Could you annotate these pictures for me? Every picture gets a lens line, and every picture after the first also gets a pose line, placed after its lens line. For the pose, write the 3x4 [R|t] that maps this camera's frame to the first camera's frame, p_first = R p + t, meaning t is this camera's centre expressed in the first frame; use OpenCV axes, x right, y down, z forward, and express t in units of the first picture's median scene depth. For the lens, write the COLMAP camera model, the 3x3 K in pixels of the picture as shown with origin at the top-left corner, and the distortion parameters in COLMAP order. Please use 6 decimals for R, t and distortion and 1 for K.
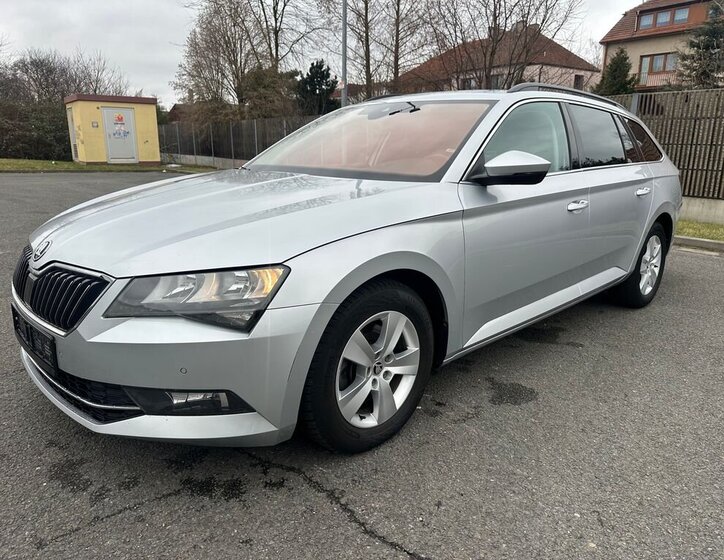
lens RADIAL K [[533.0, 0, 364.6], [0, 533.0, 281.6], [0, 0, 1]] dist [0.003037, -0.002854]
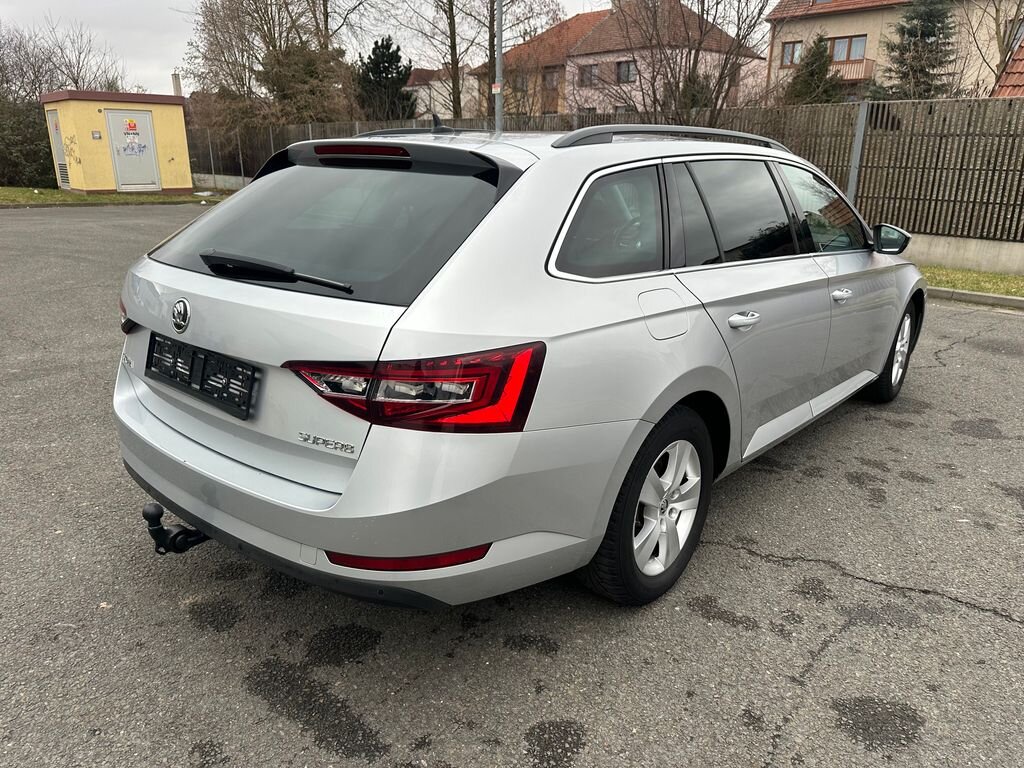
lens RADIAL K [[732.8, 0, 512.0], [0, 732.8, 384.0], [0, 0, 1]] dist [-0.000859, -0.000830]
pose [[0.993025, -0.037010, 0.111942, -0.149056], [0.030828, 0.997929, 0.056464, -0.017309], [-0.113800, -0.052619, 0.992109, -0.029475]]
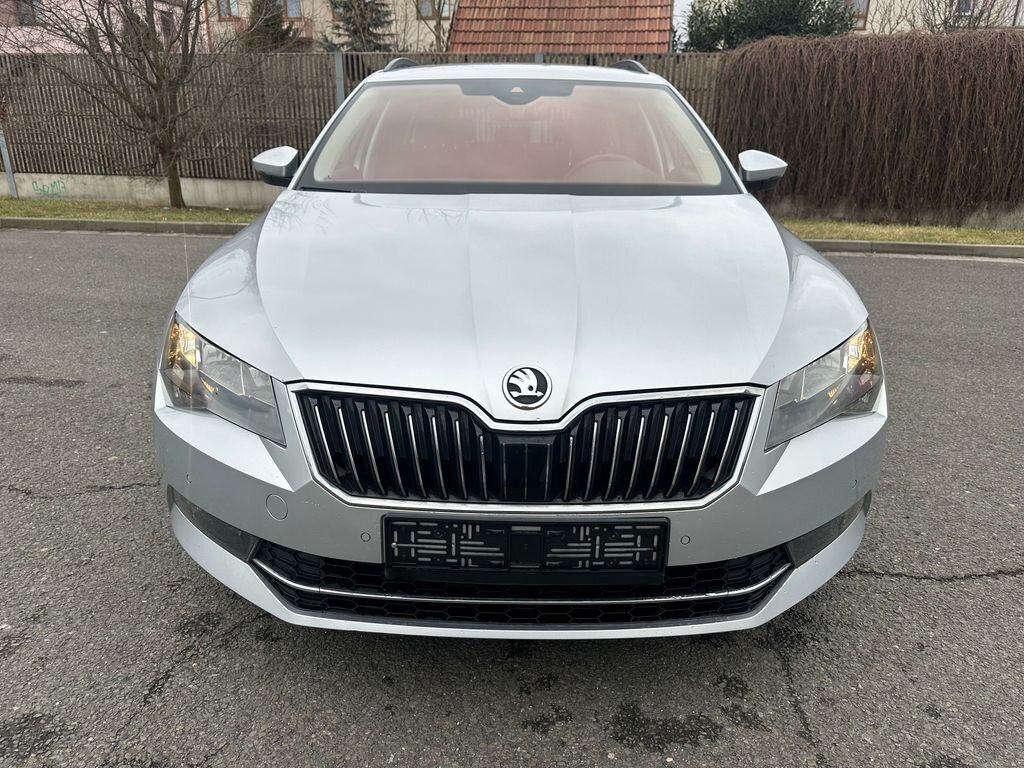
lens RADIAL K [[727.3, 0, 505.7], [0, 727.3, 389.7], [0, 0, 1]] dist [0.002236, -0.000393]
pose [[0.697426, -0.252976, 0.670523, -0.162148], [0.178093, 0.967454, 0.179764, -0.027563], [-0.694176, -0.005956, 0.719781, 0.076332]]
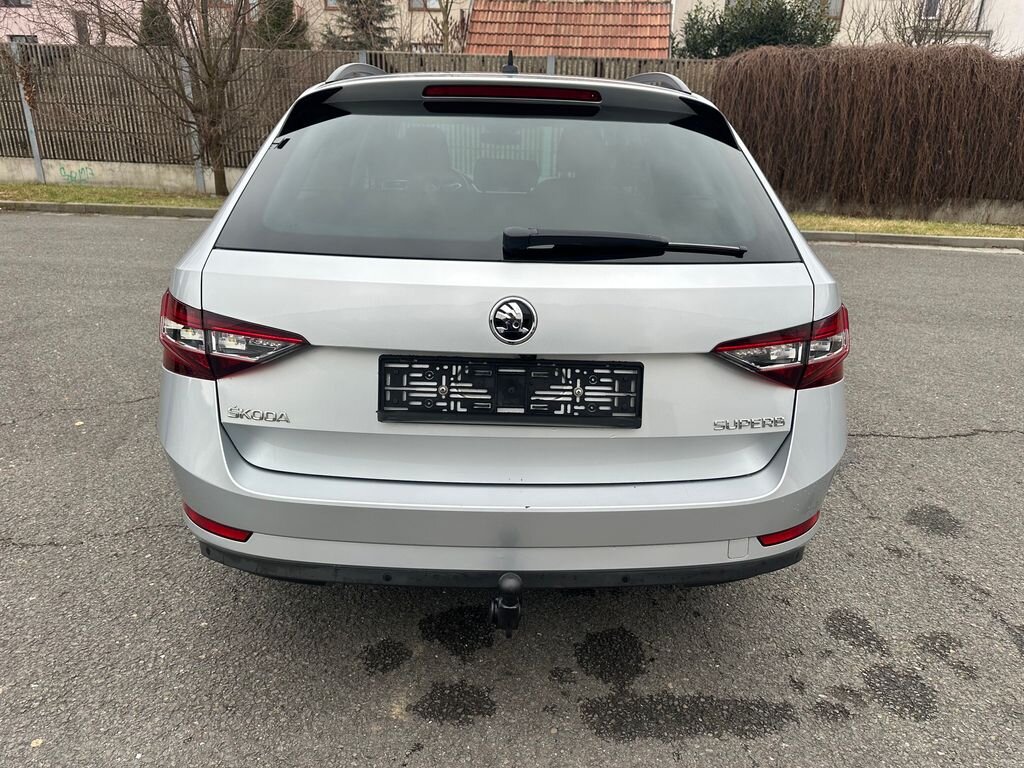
lens RADIAL K [[727.2, 0, 514.8], [0, 727.2, 387.7], [0, 0, 1]] dist [0.007167, -0.002088]
pose [[0.665265, -0.261422, 0.699344, -0.276773], [0.169379, 0.965118, 0.199646, -0.036580], [-0.727141, -0.014363, 0.686338, 0.051247]]
